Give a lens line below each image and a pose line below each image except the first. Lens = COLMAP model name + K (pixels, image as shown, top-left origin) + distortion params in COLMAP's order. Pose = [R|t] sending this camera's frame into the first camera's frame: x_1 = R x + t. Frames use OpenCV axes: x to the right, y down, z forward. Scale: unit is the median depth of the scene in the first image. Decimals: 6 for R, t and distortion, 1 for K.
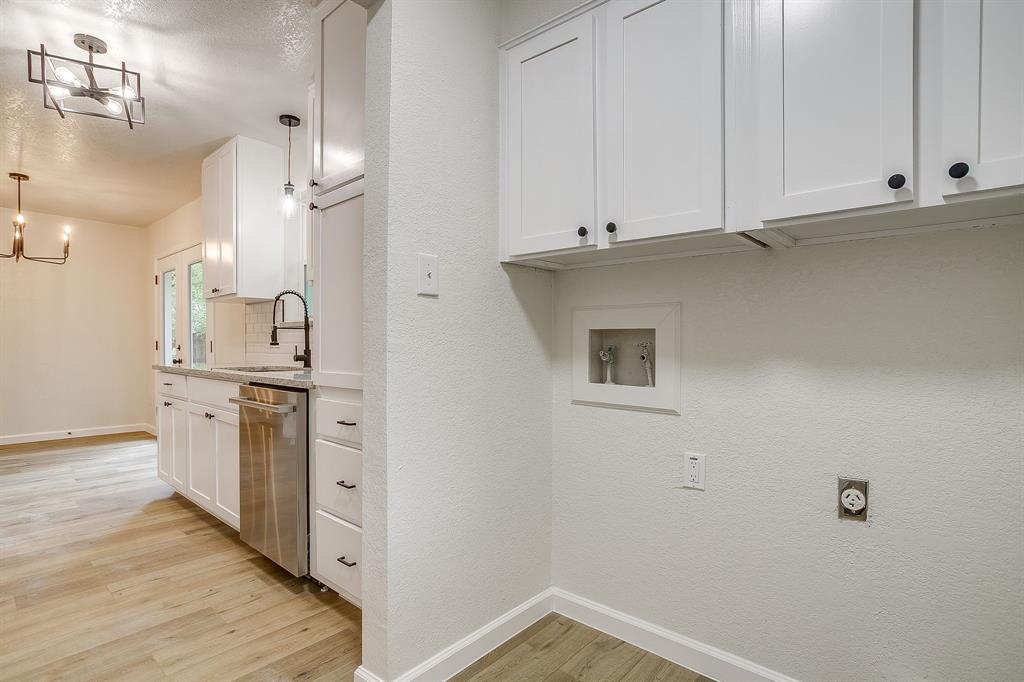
lens RADIAL K [[506.9, 0, 495.1], [0, 506.9, 345.7], [0, 0, 1]] dist [-0.027244, 0.011498]
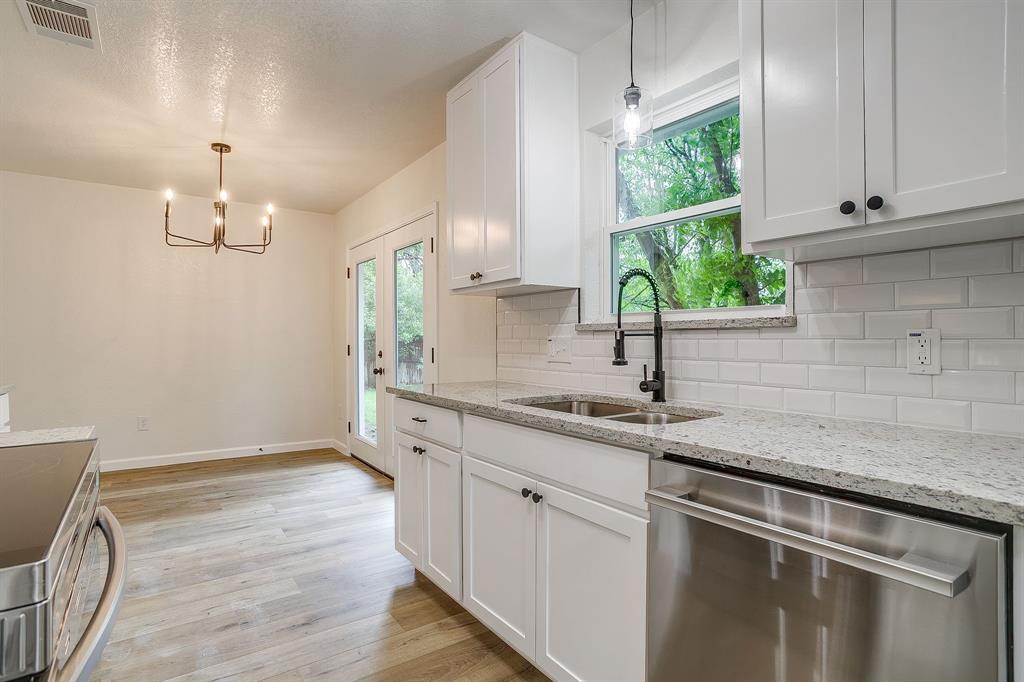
lens RADIAL K [[515.1, 0, 498.9], [0, 515.1, 340.0], [0, 0, 1]] dist [-0.067562, 0.032812]
pose [[0.973869, 0.000487, -0.227109, -0.400050], [-0.001603, 0.999988, -0.004729, -0.024261], [0.227104, 0.004969, 0.973858, 0.373172]]
